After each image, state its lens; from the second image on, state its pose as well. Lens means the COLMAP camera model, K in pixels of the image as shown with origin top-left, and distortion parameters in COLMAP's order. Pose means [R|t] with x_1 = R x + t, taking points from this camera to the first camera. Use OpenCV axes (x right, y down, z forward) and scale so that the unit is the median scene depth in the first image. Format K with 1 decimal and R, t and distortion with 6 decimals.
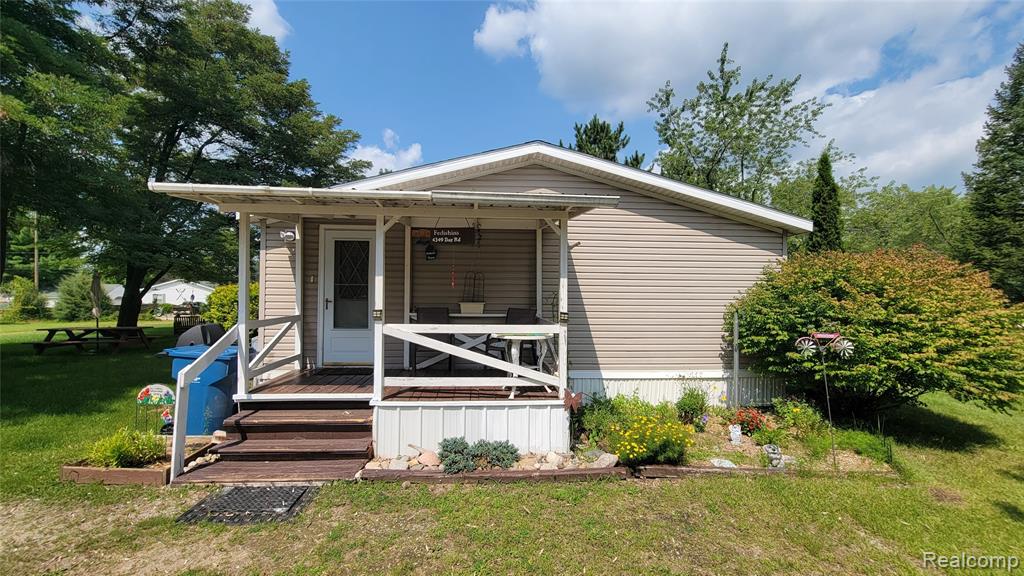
lens RADIAL K [[414.4, 0, 504.8], [0, 414.4, 290.8], [0, 0, 1]] dist [-0.006686, -0.000063]
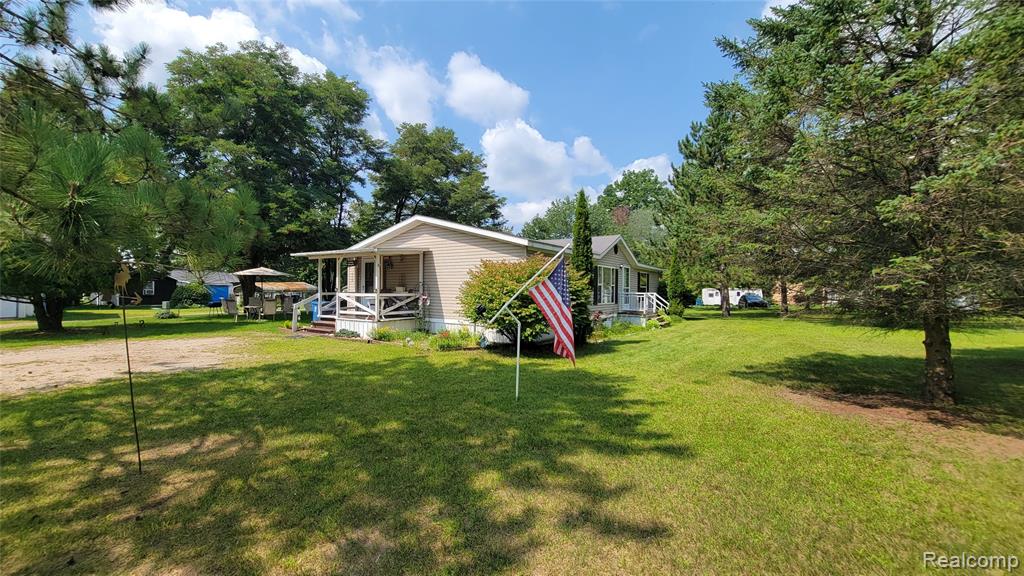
lens RADIAL K [[414.4, 0, 504.8], [0, 414.4, 290.8], [0, 0, 1]] dist [-0.006686, -0.000063]
pose [[0.804667, -0.005348, -0.593702, 2.426173], [0.014238, 0.999846, 0.010291, 0.043503], [0.593555, -0.016734, 0.804619, -0.717538]]
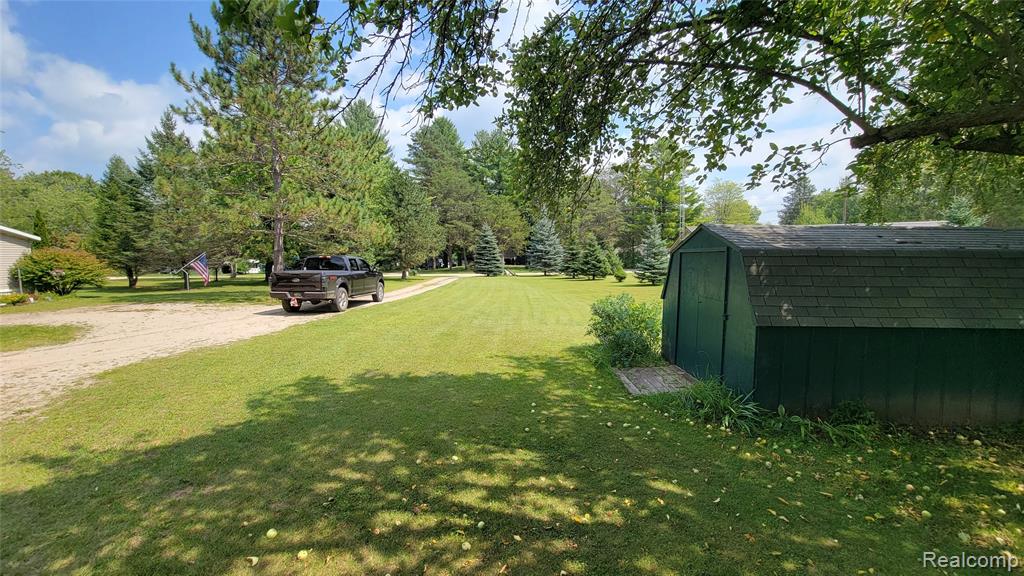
lens RADIAL K [[414.4, 0, 504.8], [0, 414.4, 290.8], [0, 0, 1]] dist [-0.006686, -0.000063]
pose [[-0.025874, -0.086379, 0.995926, -3.291595], [0.000786, 0.996258, 0.086428, -0.047115], [-0.999665, 0.003019, -0.025709, -3.214544]]
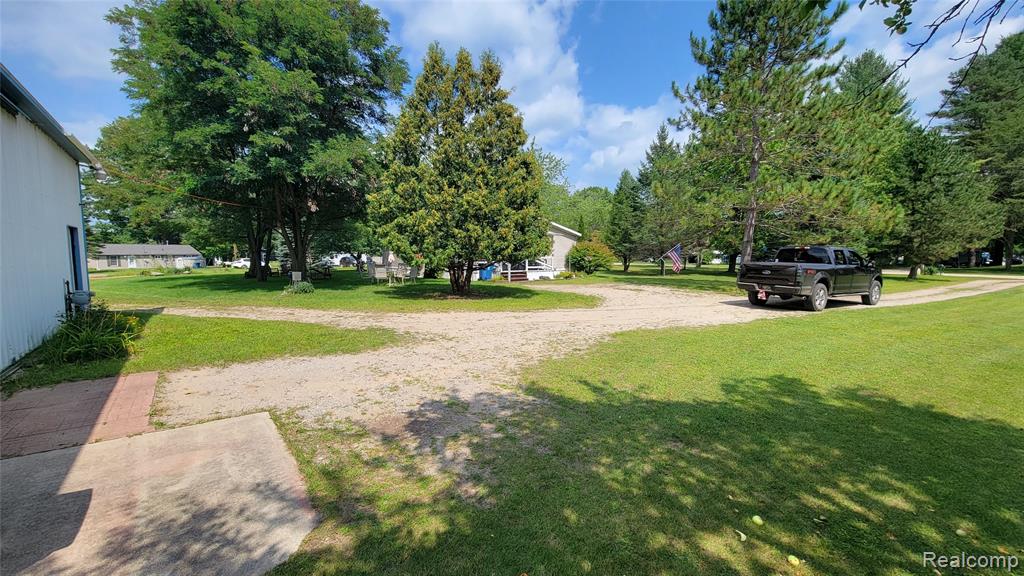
lens RADIAL K [[414.4, 0, 504.8], [0, 414.4, 290.8], [0, 0, 1]] dist [-0.006686, -0.000063]
pose [[0.831721, -0.060263, 0.551913, -3.351850], [0.002391, 0.994471, 0.104983, -0.041000], [-0.555188, -0.085997, 0.827267, -3.136132]]
